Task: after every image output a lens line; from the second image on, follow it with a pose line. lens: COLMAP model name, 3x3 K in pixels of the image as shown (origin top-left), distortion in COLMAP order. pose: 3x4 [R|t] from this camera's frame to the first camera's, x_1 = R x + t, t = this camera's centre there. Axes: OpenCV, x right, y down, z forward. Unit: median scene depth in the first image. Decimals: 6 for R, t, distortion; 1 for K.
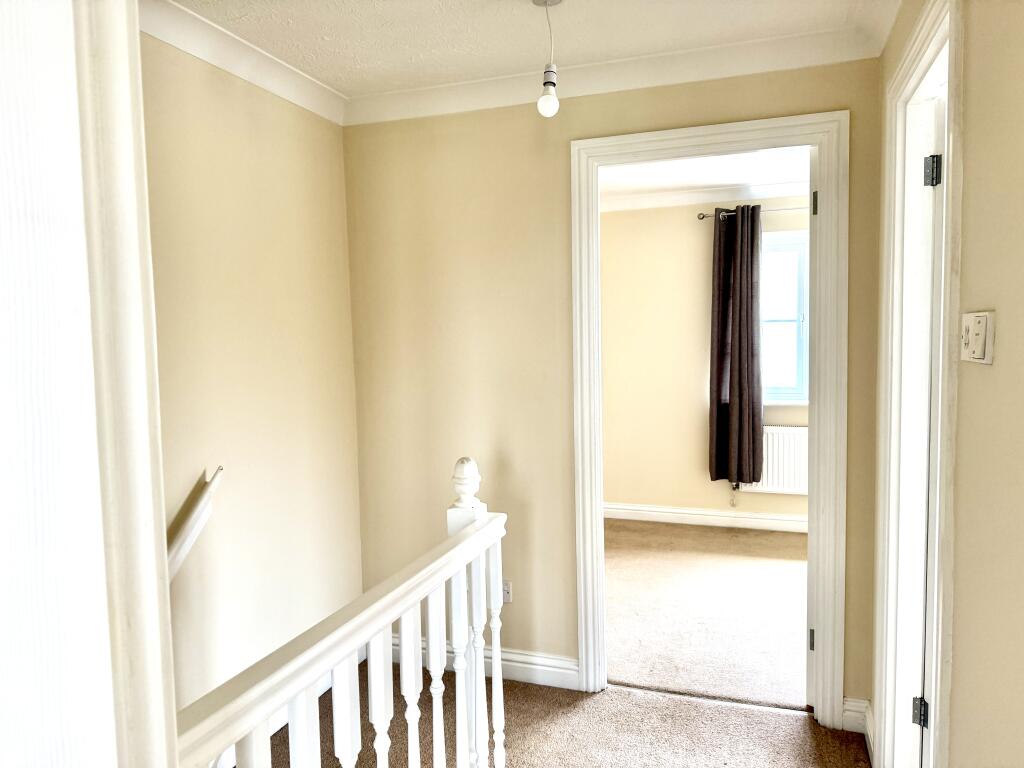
lens RADIAL K [[705.3, 0, 507.9], [0, 705.3, 385.0], [0, 0, 1]] dist [0.047959, -0.001275]
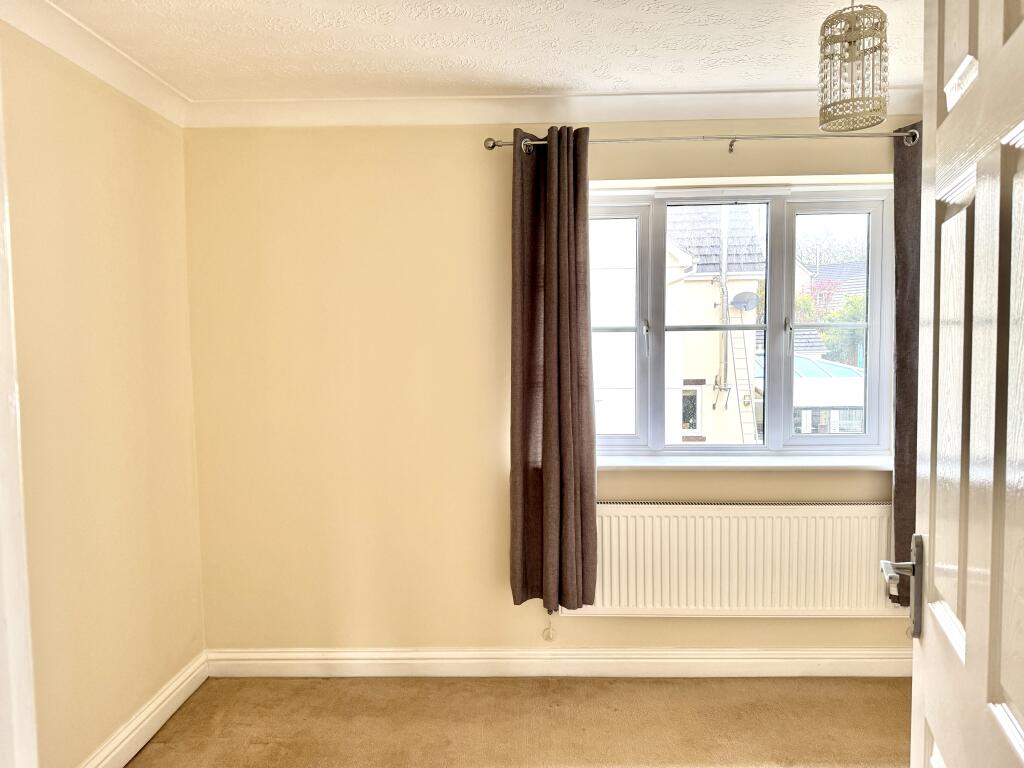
lens RADIAL K [[705.3, 0, 516.3], [0, 705.3, 388.2], [0, 0, 1]] dist [0.047959, -0.001275]
pose [[0.955270, -0.013664, 0.295420, 0.122612], [0.014202, 0.999899, 0.000326, -0.041481], [-0.295395, 0.003884, 0.955367, 0.456498]]
